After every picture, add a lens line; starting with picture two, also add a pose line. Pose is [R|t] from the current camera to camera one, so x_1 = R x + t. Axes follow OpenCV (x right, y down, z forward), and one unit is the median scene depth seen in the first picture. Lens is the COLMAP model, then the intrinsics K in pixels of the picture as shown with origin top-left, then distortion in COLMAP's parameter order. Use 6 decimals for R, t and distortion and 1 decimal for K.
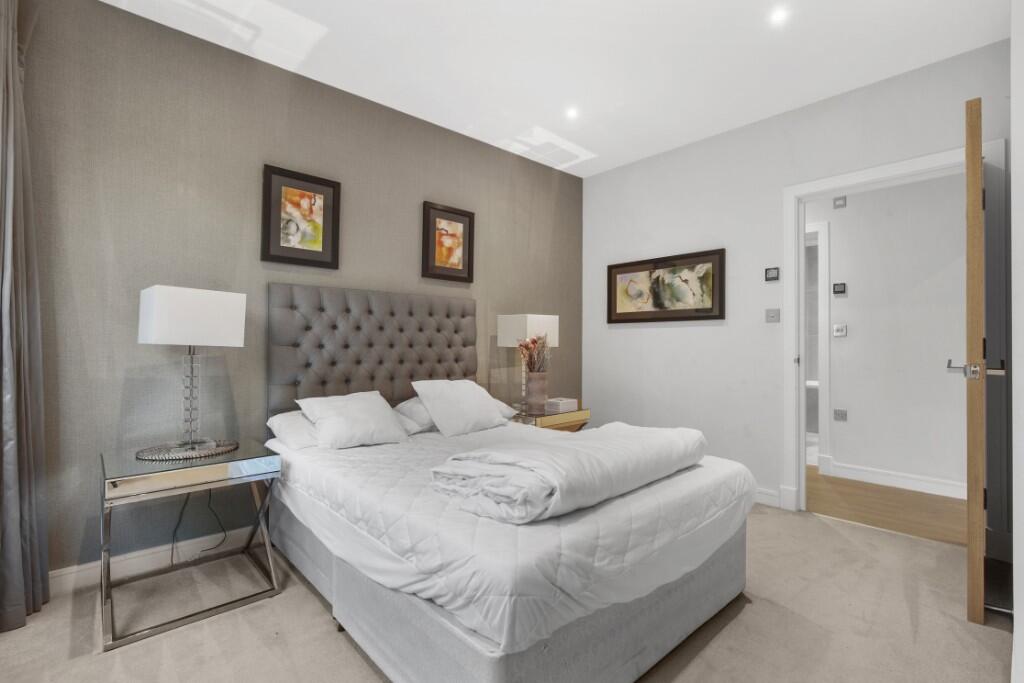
lens RADIAL K [[473.3, 0, 513.6], [0, 473.3, 348.1], [0, 0, 1]] dist [-0.013387, 0.001897]
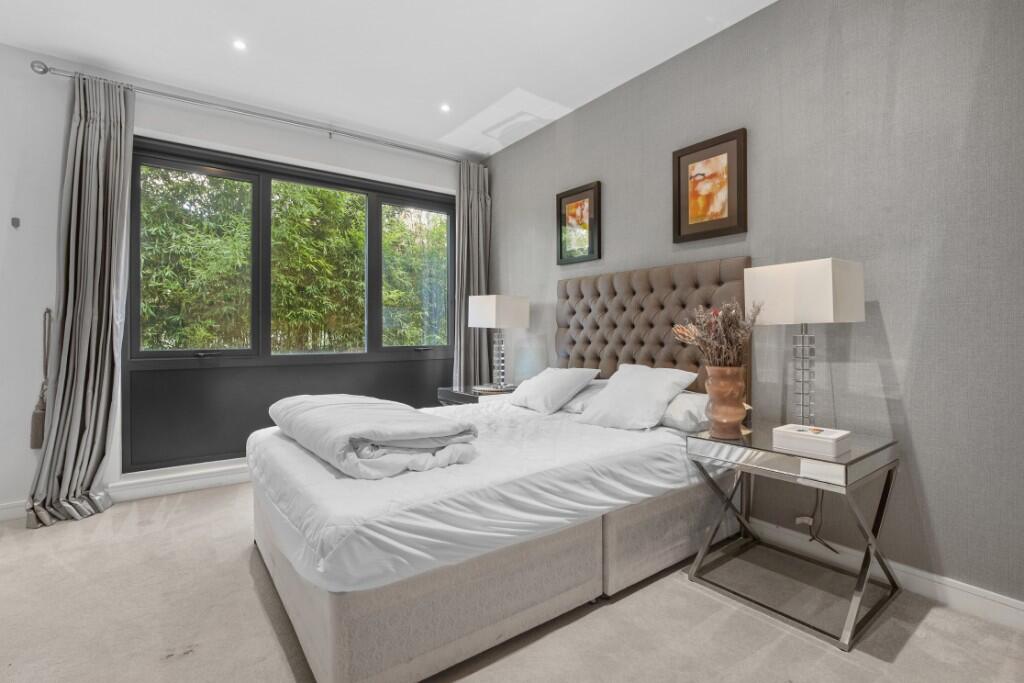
lens RADIAL K [[473.3, 0, 517.6], [0, 473.3, 336.9], [0, 0, 1]] dist [-0.013387, 0.001897]
pose [[-0.101804, 0.007924, -0.994773, 0.759001], [-0.002549, 0.999963, 0.008226, 0.009849], [0.994801, 0.003373, -0.101780, 0.917710]]
